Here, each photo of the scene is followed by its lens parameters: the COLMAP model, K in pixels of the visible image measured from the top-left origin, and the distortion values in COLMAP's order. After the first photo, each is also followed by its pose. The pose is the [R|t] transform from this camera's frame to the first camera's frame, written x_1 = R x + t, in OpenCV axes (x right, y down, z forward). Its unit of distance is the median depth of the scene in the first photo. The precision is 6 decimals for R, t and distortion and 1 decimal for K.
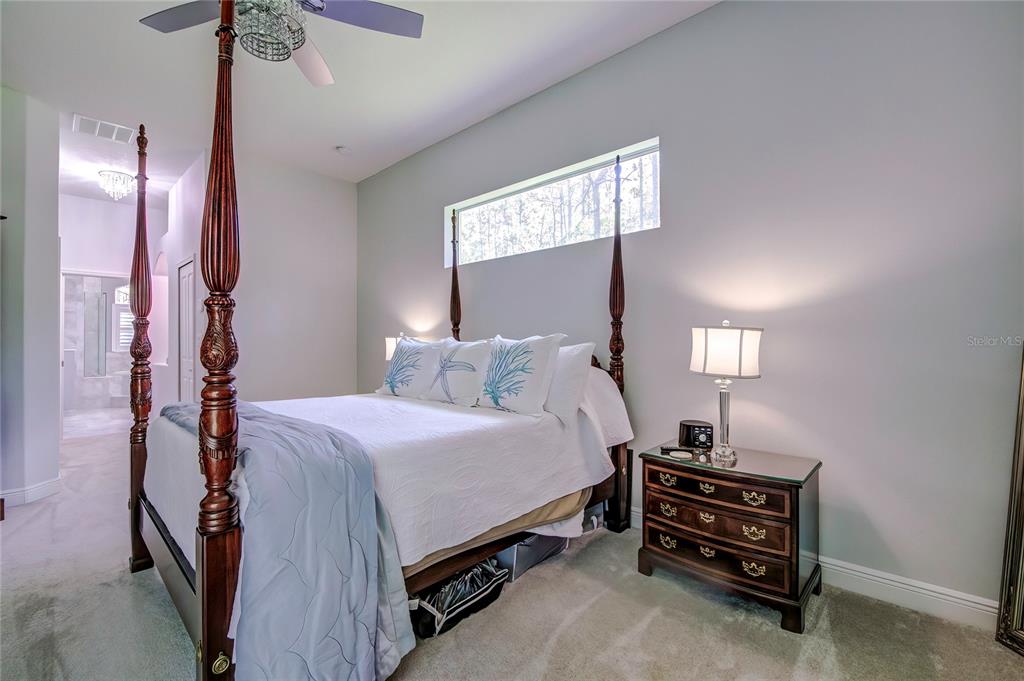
lens RADIAL K [[463.4, 0, 504.9], [0, 463.4, 336.6], [0, 0, 1]] dist [-0.013068, 0.000501]
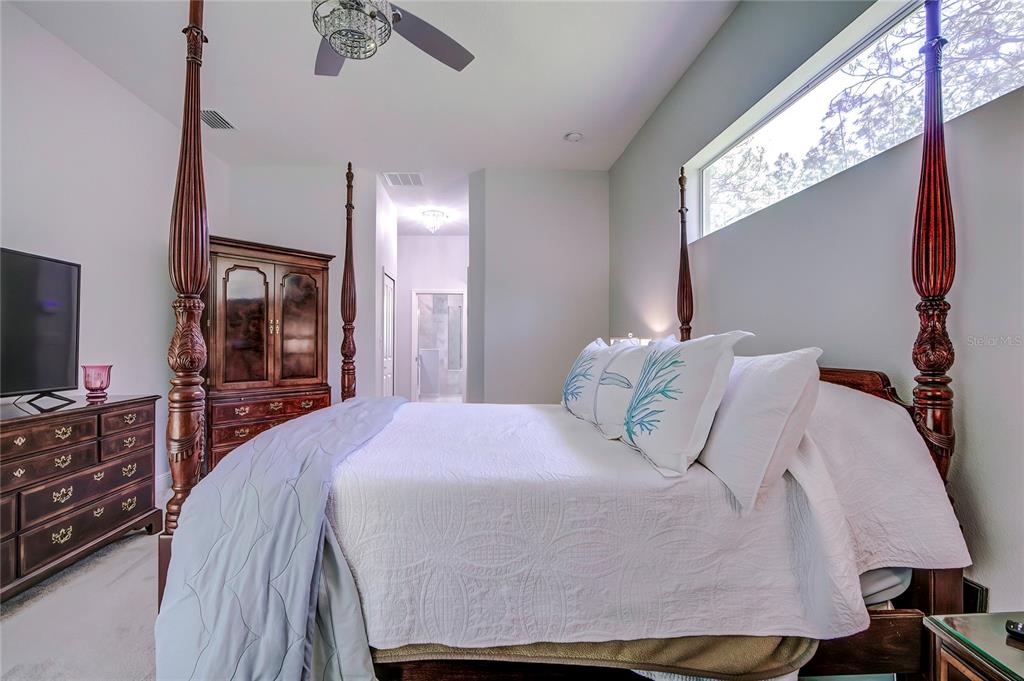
lens RADIAL K [[446.7, 0, 513.8], [0, 446.7, 337.7], [0, 0, 1]] dist [-0.004021, -0.000241]
pose [[0.705281, -0.006692, -0.708896, 0.297891], [0.004672, 0.999978, -0.004792, 0.002741], [0.708912, 0.000068, 0.705297, 0.430501]]
